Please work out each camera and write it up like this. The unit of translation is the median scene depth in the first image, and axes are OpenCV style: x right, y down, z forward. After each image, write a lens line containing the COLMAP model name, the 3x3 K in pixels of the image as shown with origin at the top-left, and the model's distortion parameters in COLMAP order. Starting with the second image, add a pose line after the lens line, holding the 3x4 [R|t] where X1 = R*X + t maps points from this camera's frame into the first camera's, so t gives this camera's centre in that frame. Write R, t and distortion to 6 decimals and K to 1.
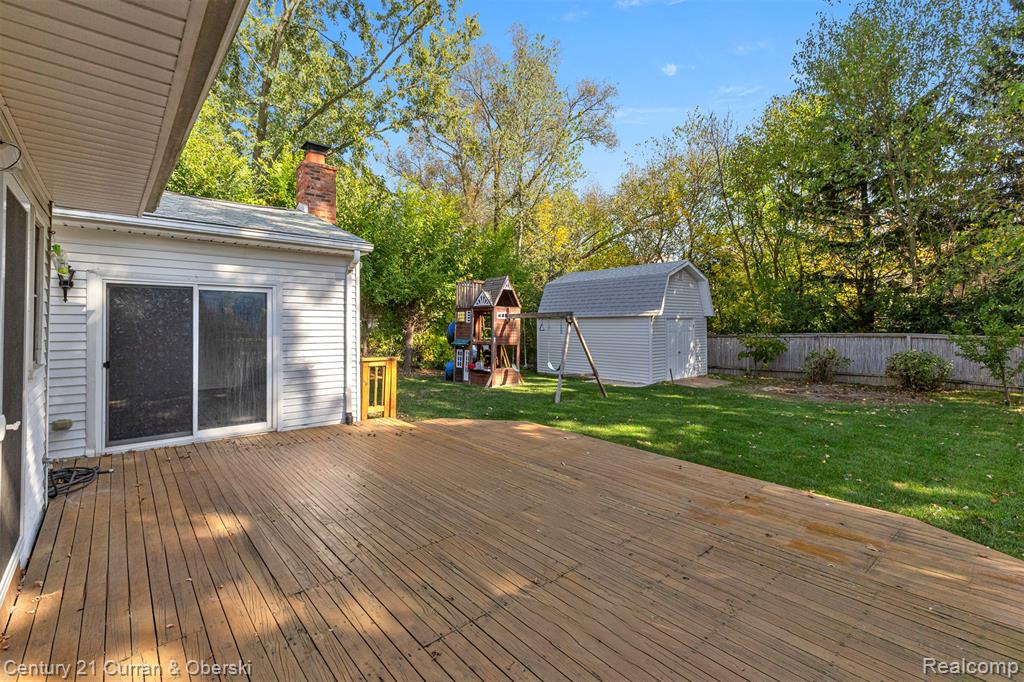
lens RADIAL K [[453.4, 0, 505.3], [0, 453.4, 321.7], [0, 0, 1]] dist [0.015926, -0.000022]
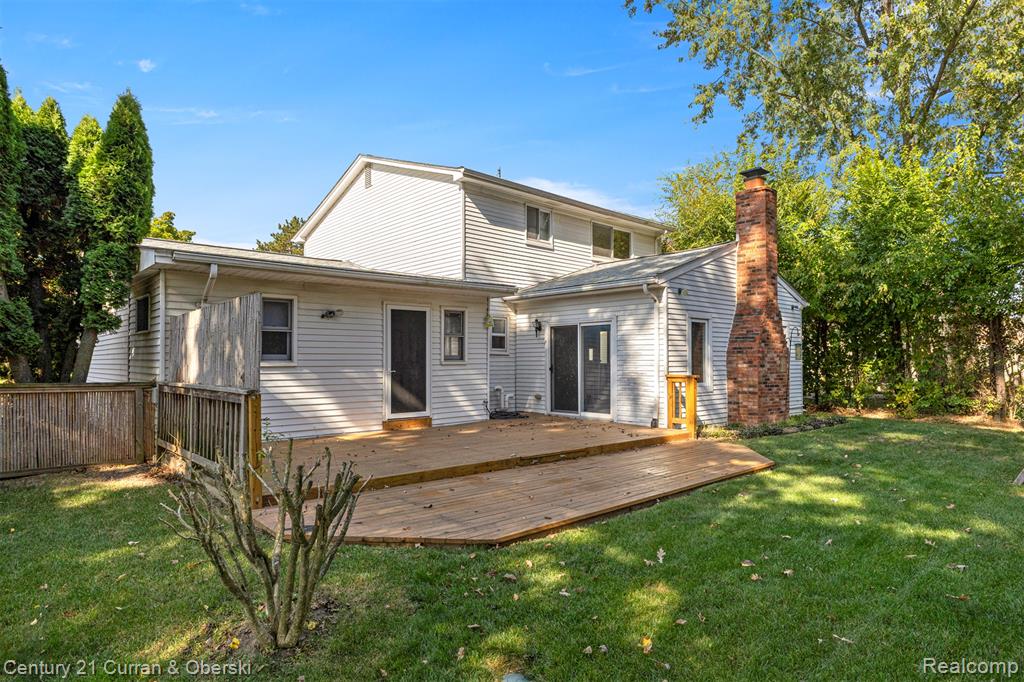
lens RADIAL K [[580.6, 0, 509.7], [0, 580.6, 351.1], [0, 0, 1]] dist [-0.007100, 0.000063]
pose [[0.016374, -0.018851, -0.999688, 0.649689], [0.007969, 0.999793, -0.018722, 0.026281], [0.999834, -0.007660, 0.016521, 0.324662]]
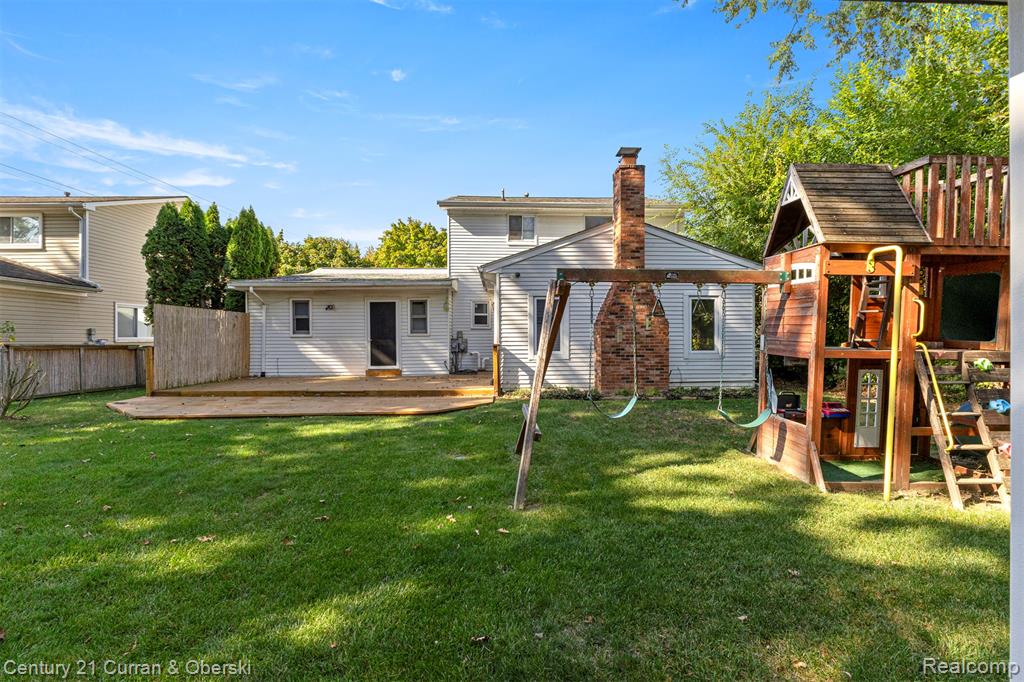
lens RADIAL K [[461.4, 0, 510.2], [0, 461.4, 339.0], [0, 0, 1]] dist [-0.003970, -0.000296]
pose [[-0.630466, 0.007026, -0.776185, 0.449360], [0.008269, 0.999963, 0.002335, 0.036233], [0.776173, -0.004946, -0.630501, 1.108193]]
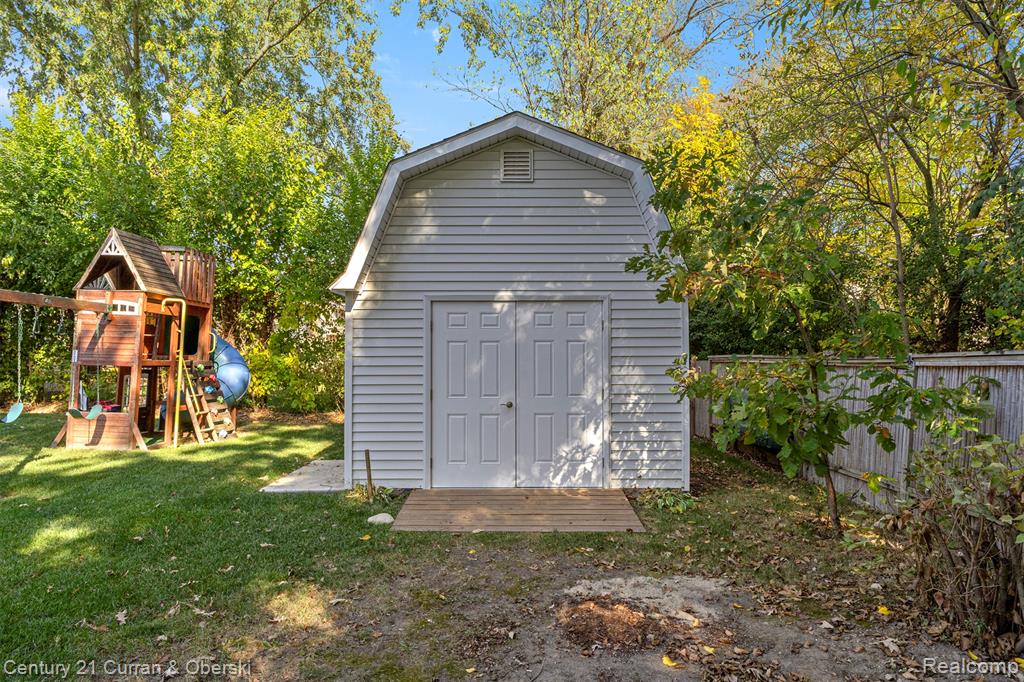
lens RADIAL K [[616.0, 0, 506.1], [0, 616.0, 339.0], [0, 0, 1]] dist [0.004473, -0.001116]
pose [[0.754041, -0.012453, -0.656709, 0.817168], [-0.001159, 0.999793, -0.020290, 0.036651], [0.656826, 0.016061, 0.753871, 0.811283]]
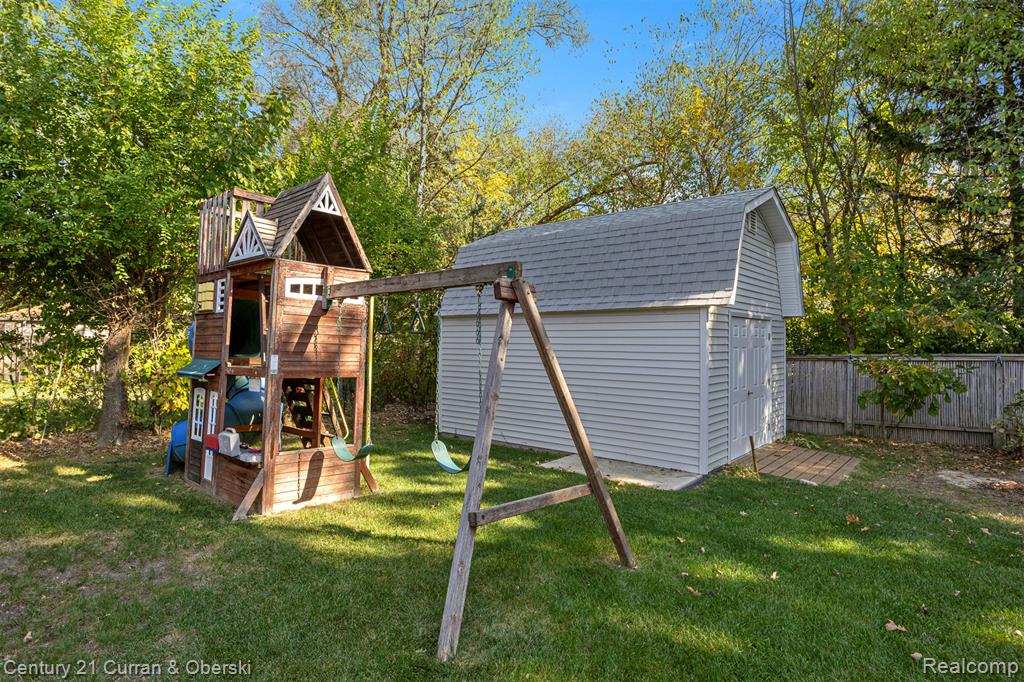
lens RADIAL K [[552.6, 0, 507.6], [0, 552.6, 339.3], [0, 0, 1]] dist [-0.000087, 0.000159]
pose [[0.990013, 0.013769, 0.140304, 0.085518], [-0.013353, 0.999903, -0.003906, 0.023539], [-0.140345, 0.001993, 0.990101, 0.604491]]
